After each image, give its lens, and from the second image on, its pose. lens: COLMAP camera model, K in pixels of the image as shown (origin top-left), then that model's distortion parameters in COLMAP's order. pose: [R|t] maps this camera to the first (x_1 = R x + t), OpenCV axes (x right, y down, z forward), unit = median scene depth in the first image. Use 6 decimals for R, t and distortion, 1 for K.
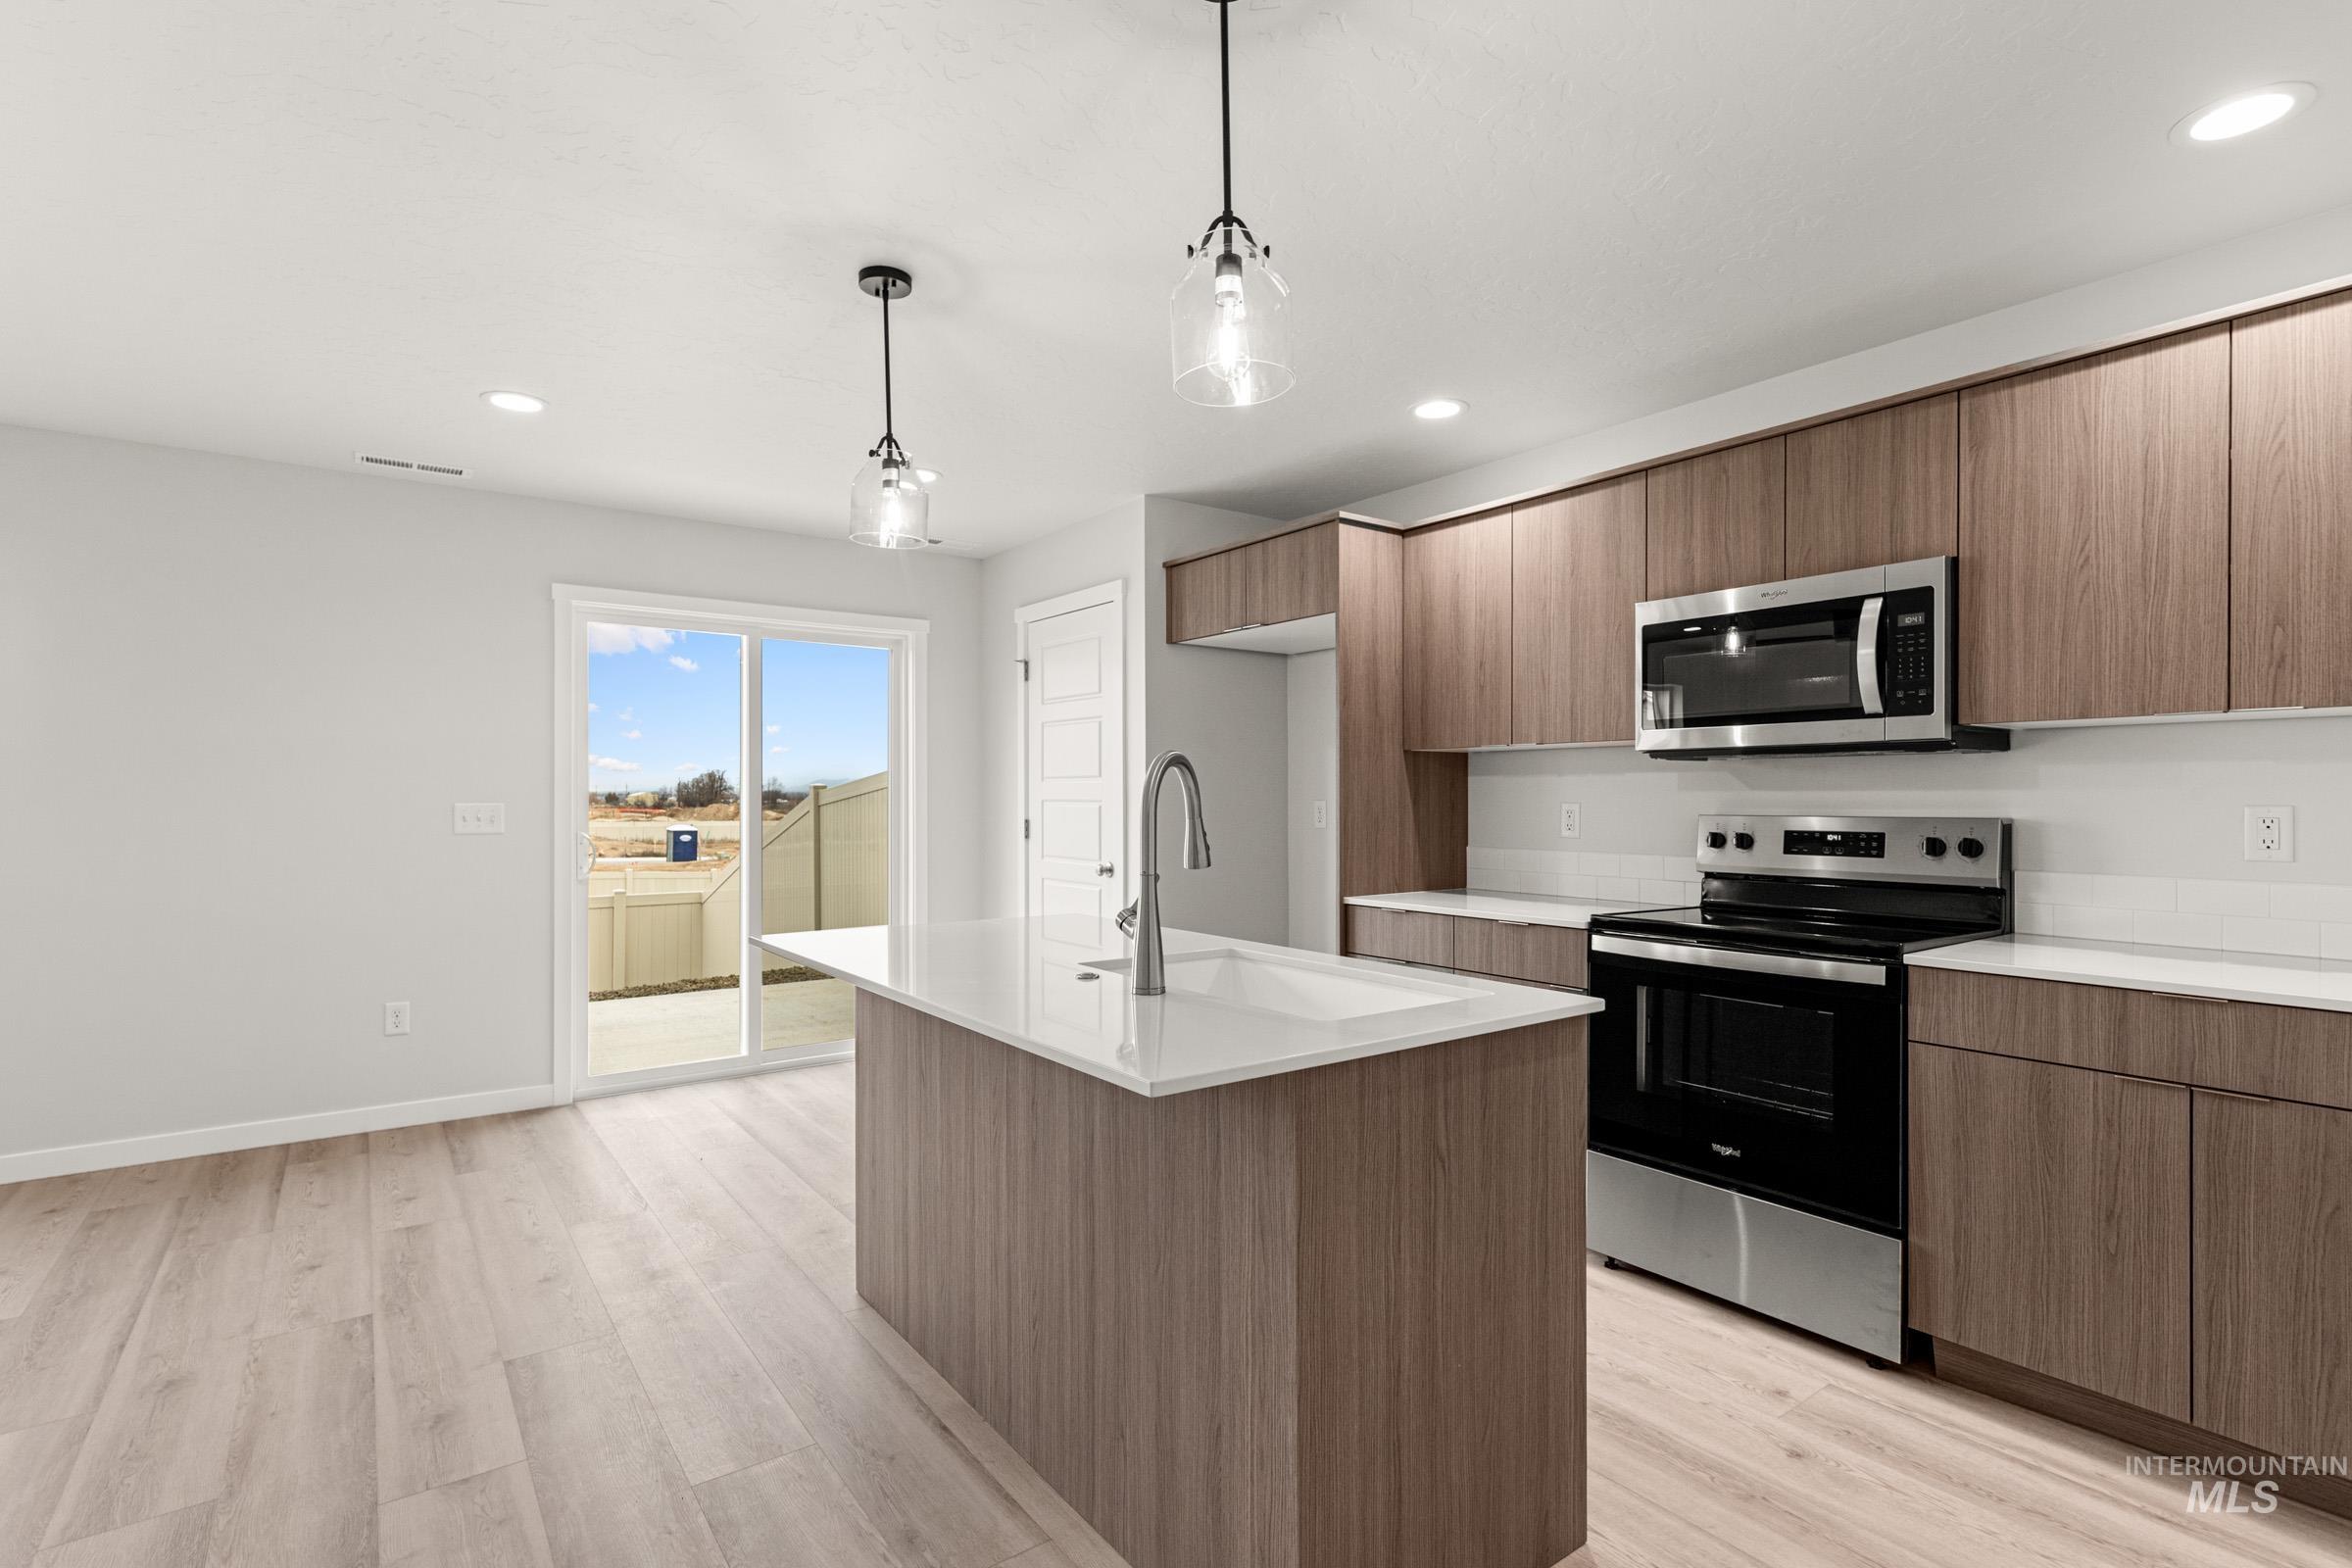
lens RADIAL K [[1123.9, 0, 1164.8], [0, 1123.9, 800.2], [0, 0, 1]] dist [0.008178, -0.001636]
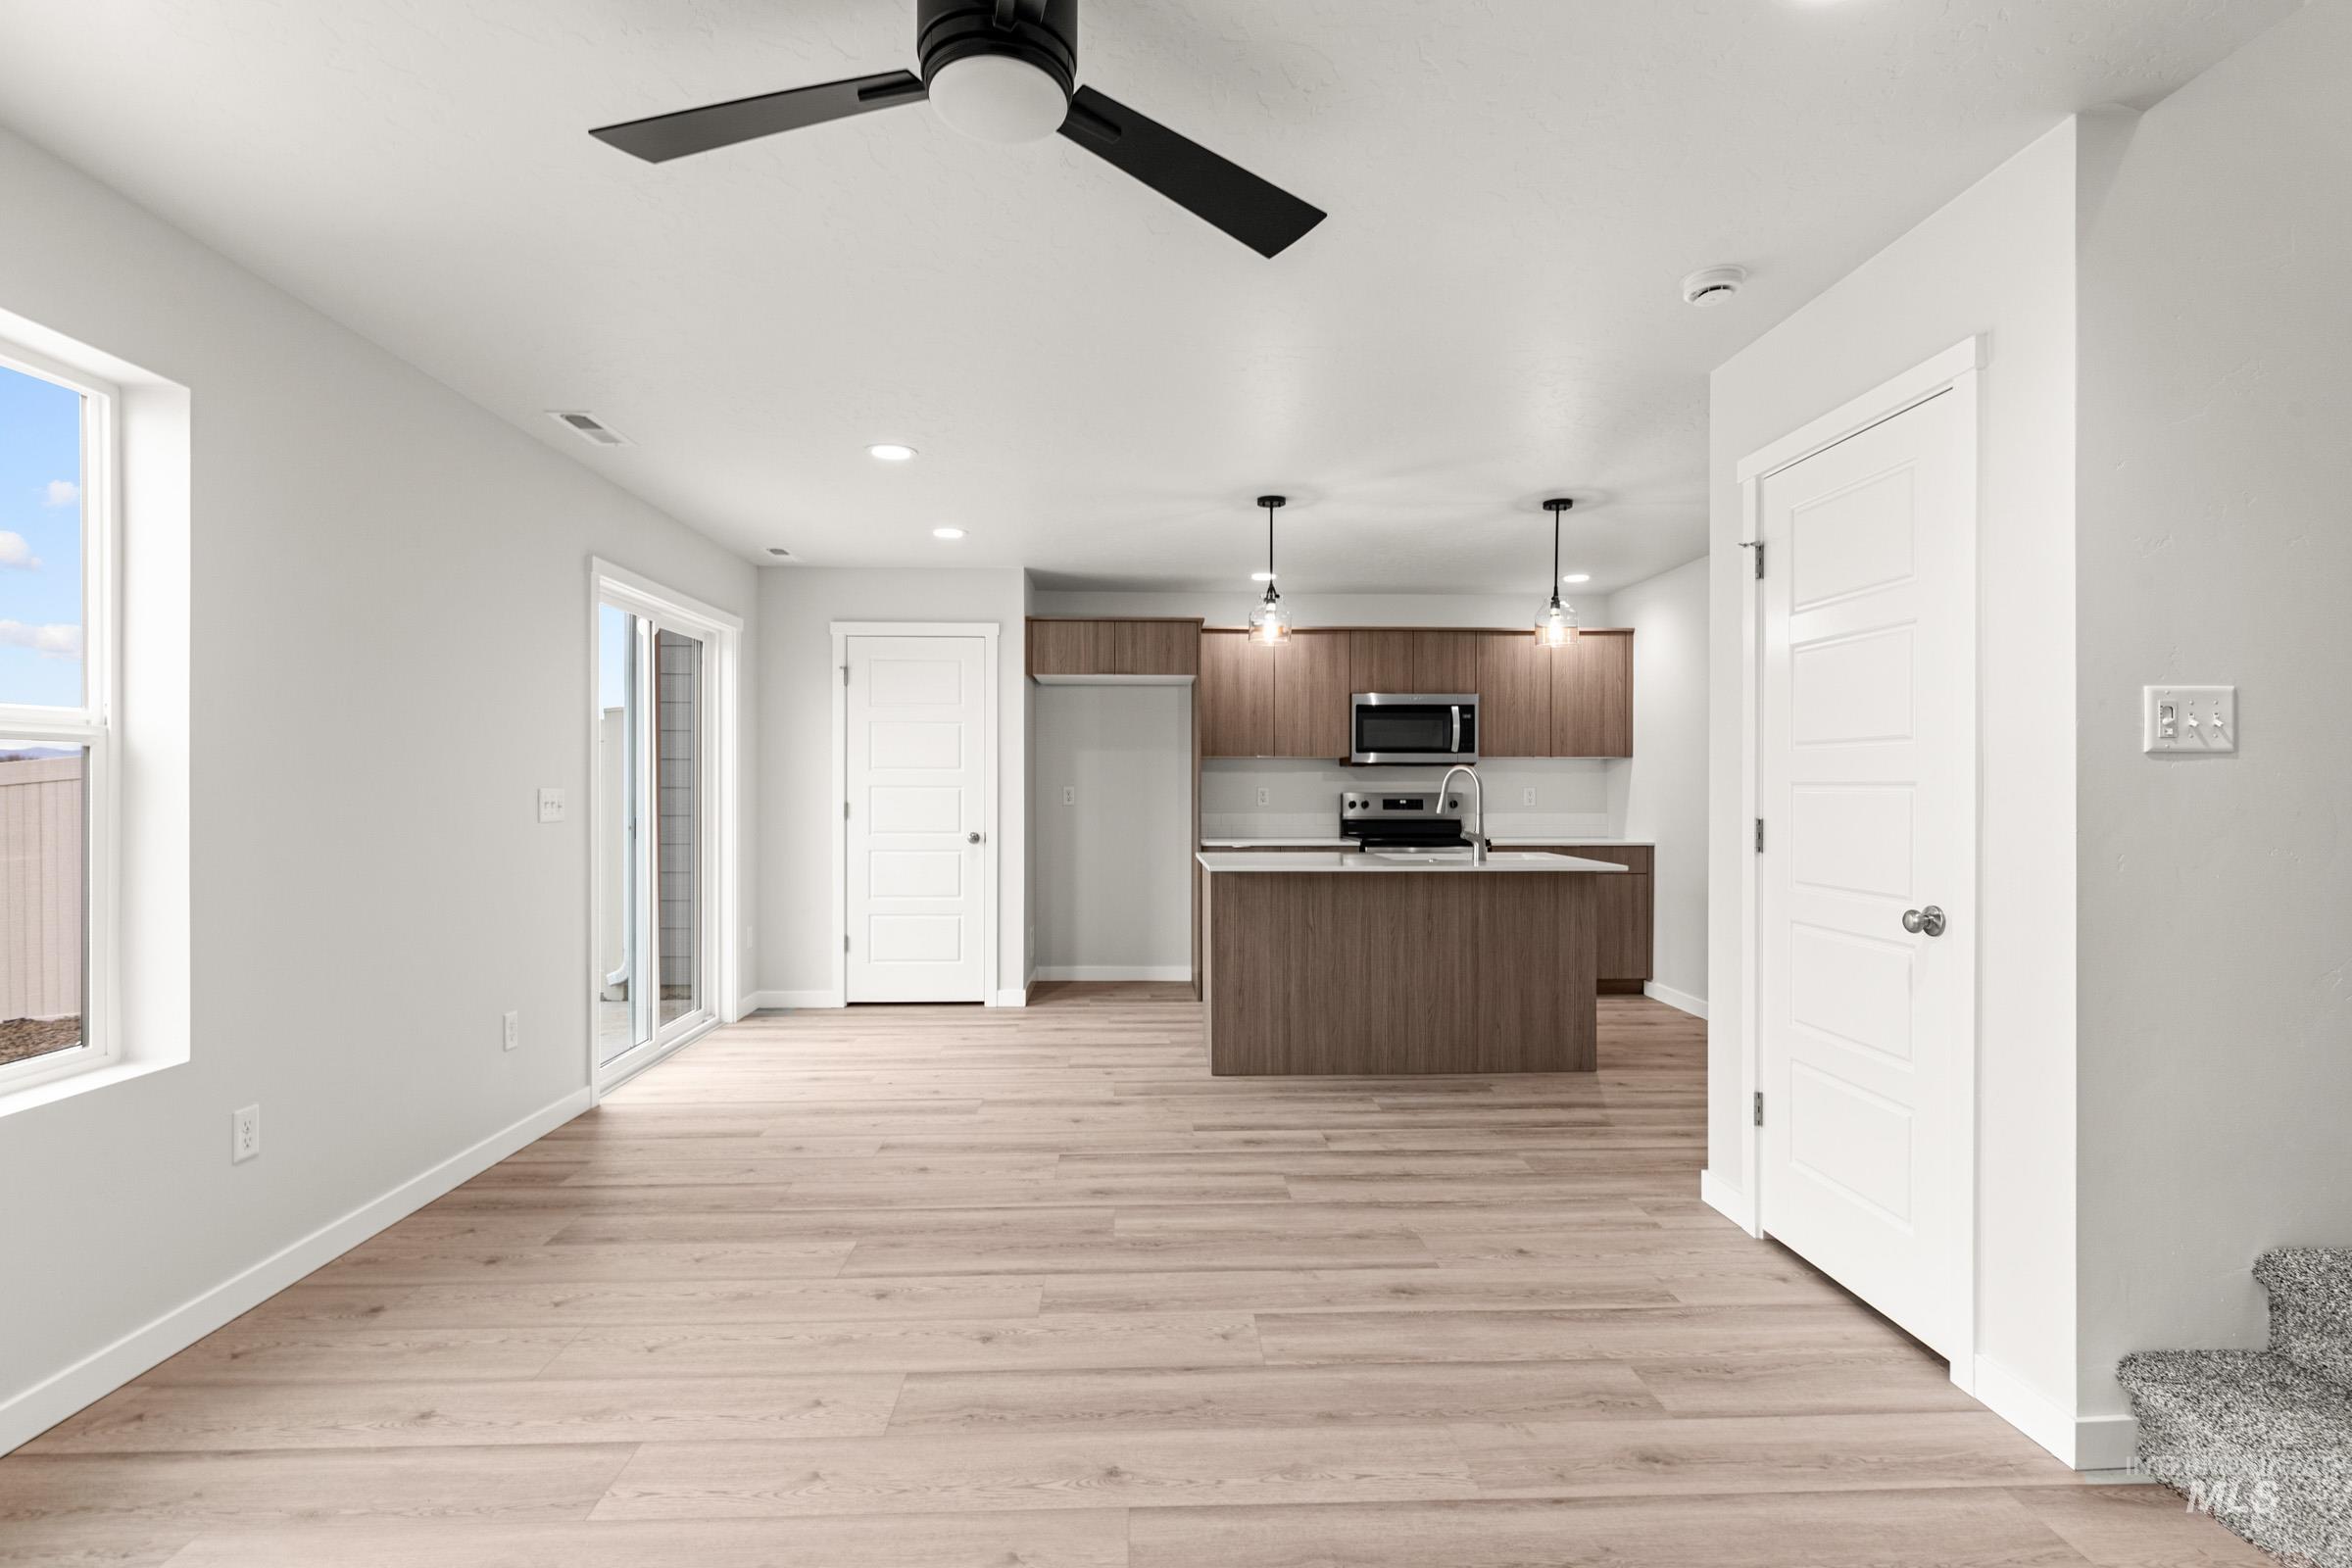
lens RADIAL K [[1123.9, 0, 1168.7], [0, 1123.9, 784.9], [0, 0, 1]] dist [0.008178, -0.001636]
pose [[0.556397, 0.002871, 0.830912, -1.404906], [0.000519, 0.999993, -0.003802, 0.005807], [-0.830916, 0.002547, 0.556391, 0.096120]]
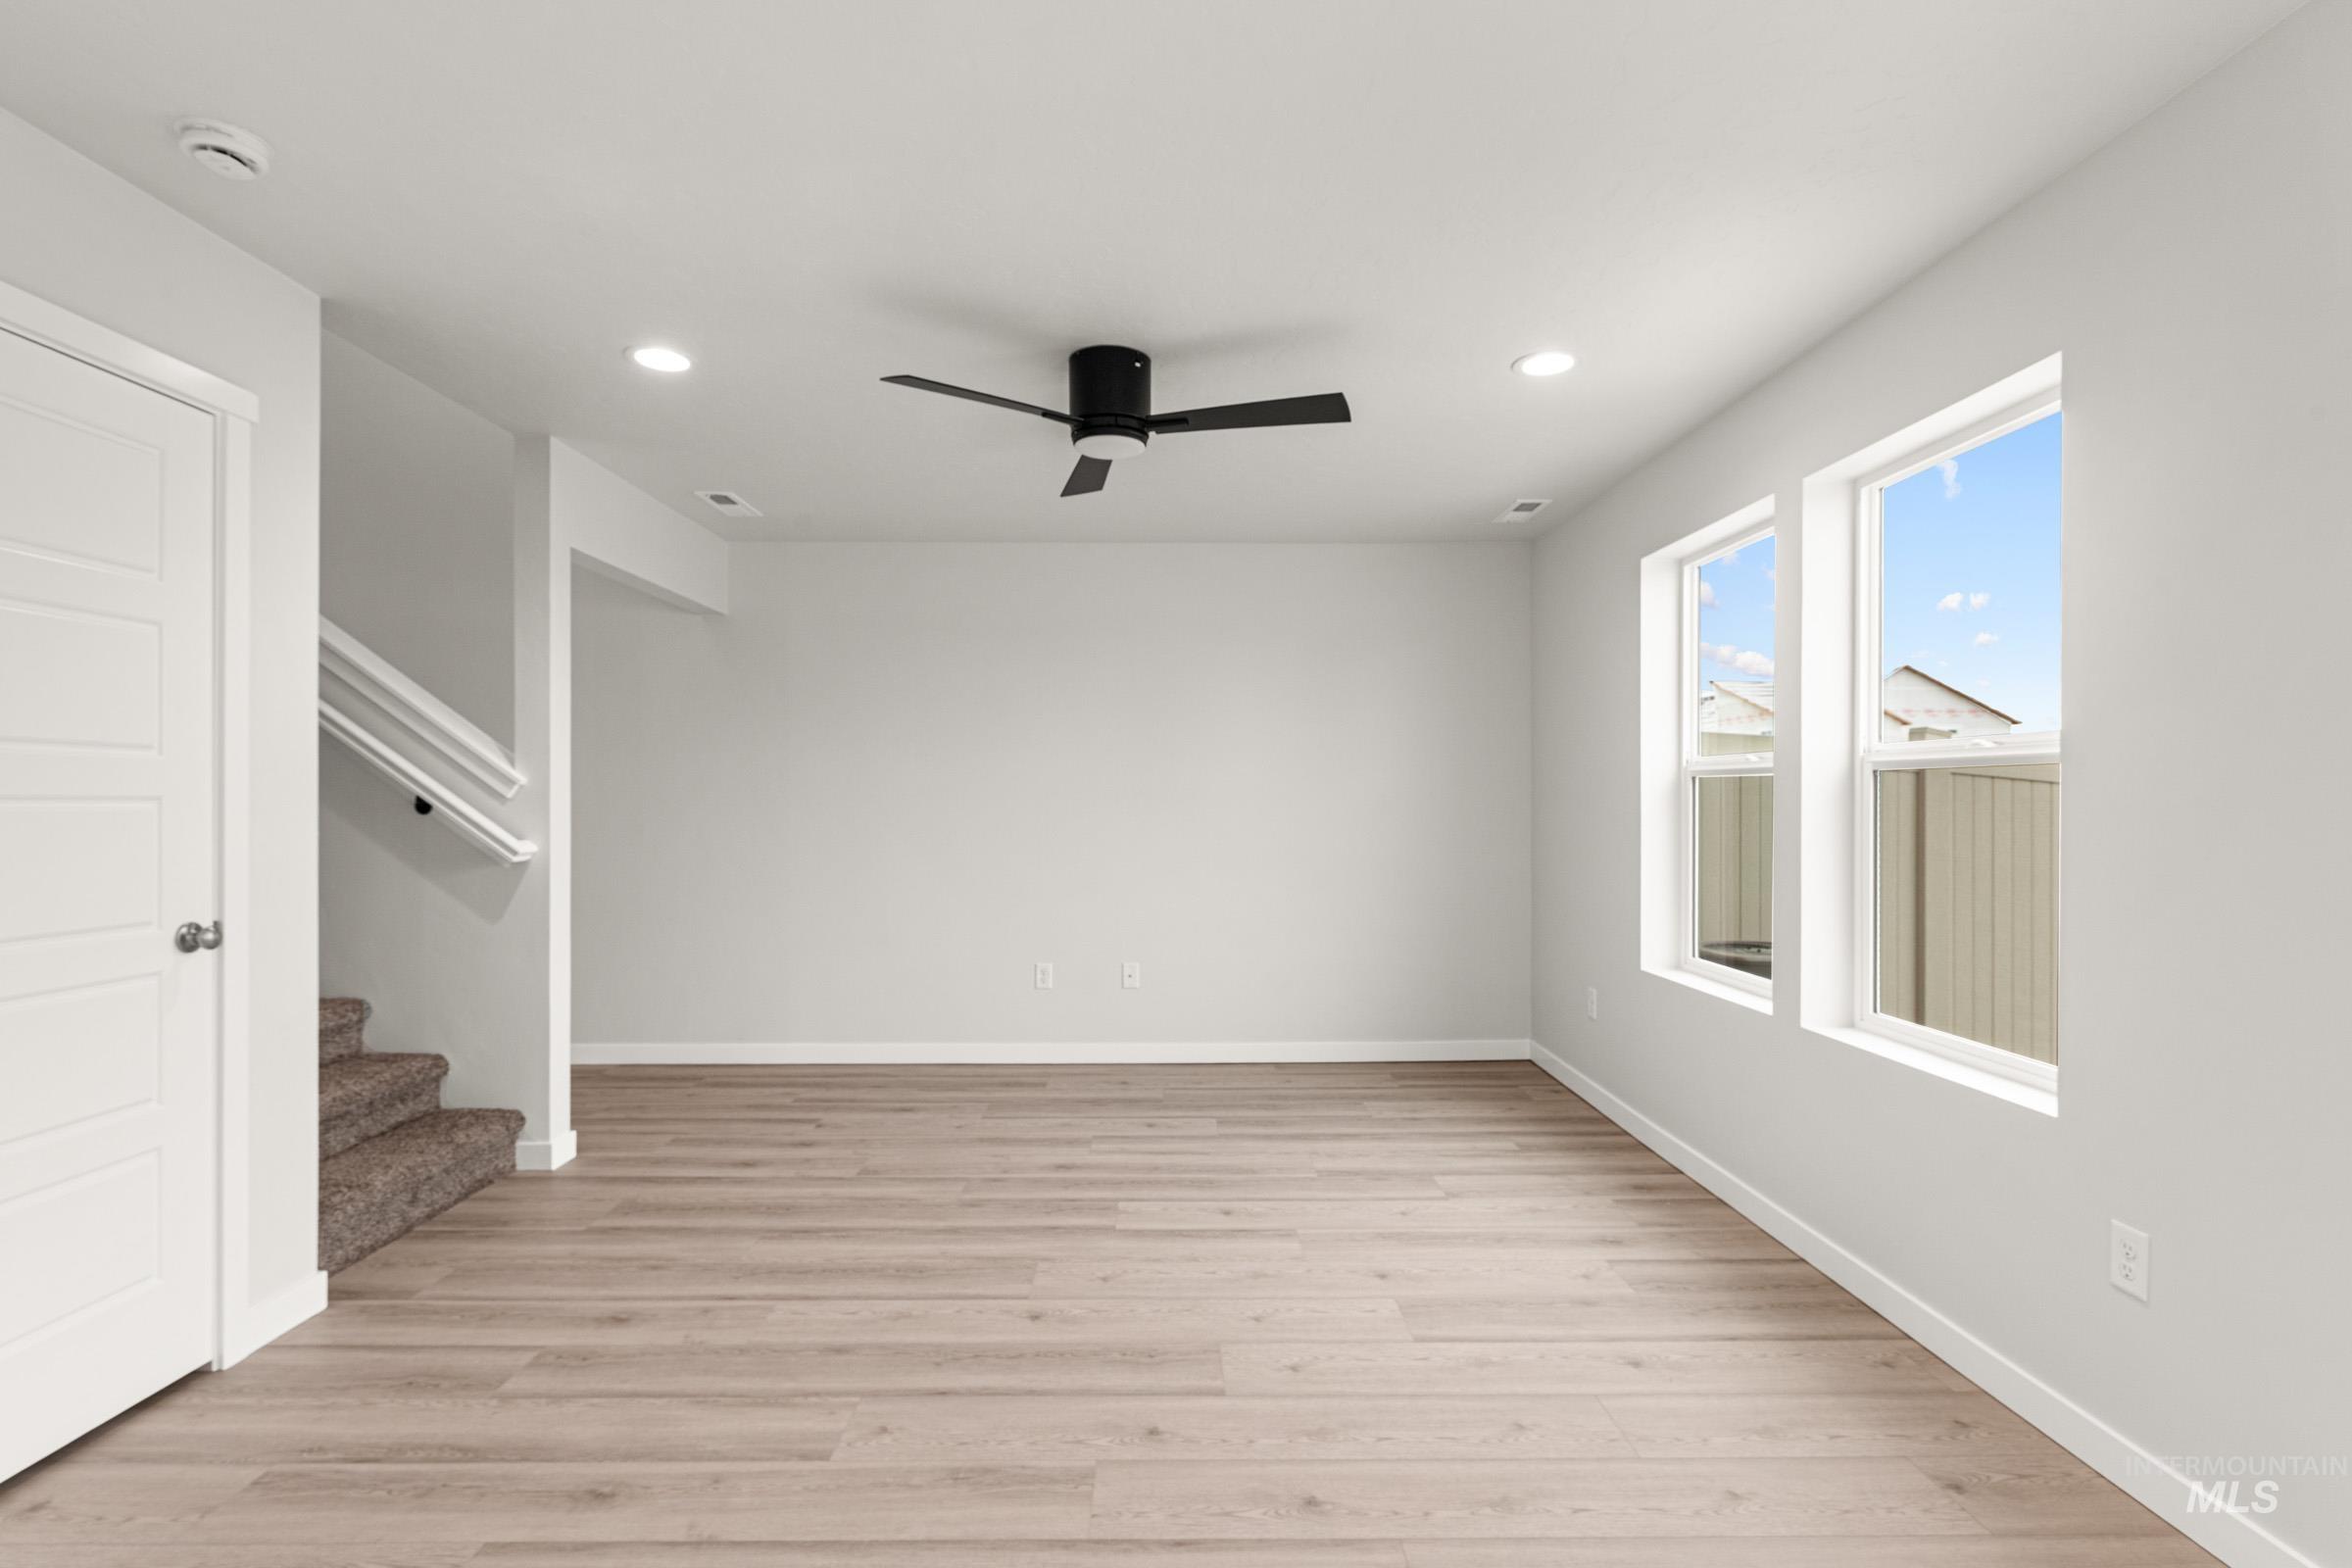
lens RADIAL K [[1123.9, 0, 1182.1], [0, 1123.9, 801.5], [0, 0, 1]] dist [0.008178, -0.001636]
pose [[-0.570320, 0.001993, -0.821420, -0.340806], [-0.002991, 0.999985, 0.004503, -0.000936], [0.821417, 0.005025, -0.570306, 0.982814]]
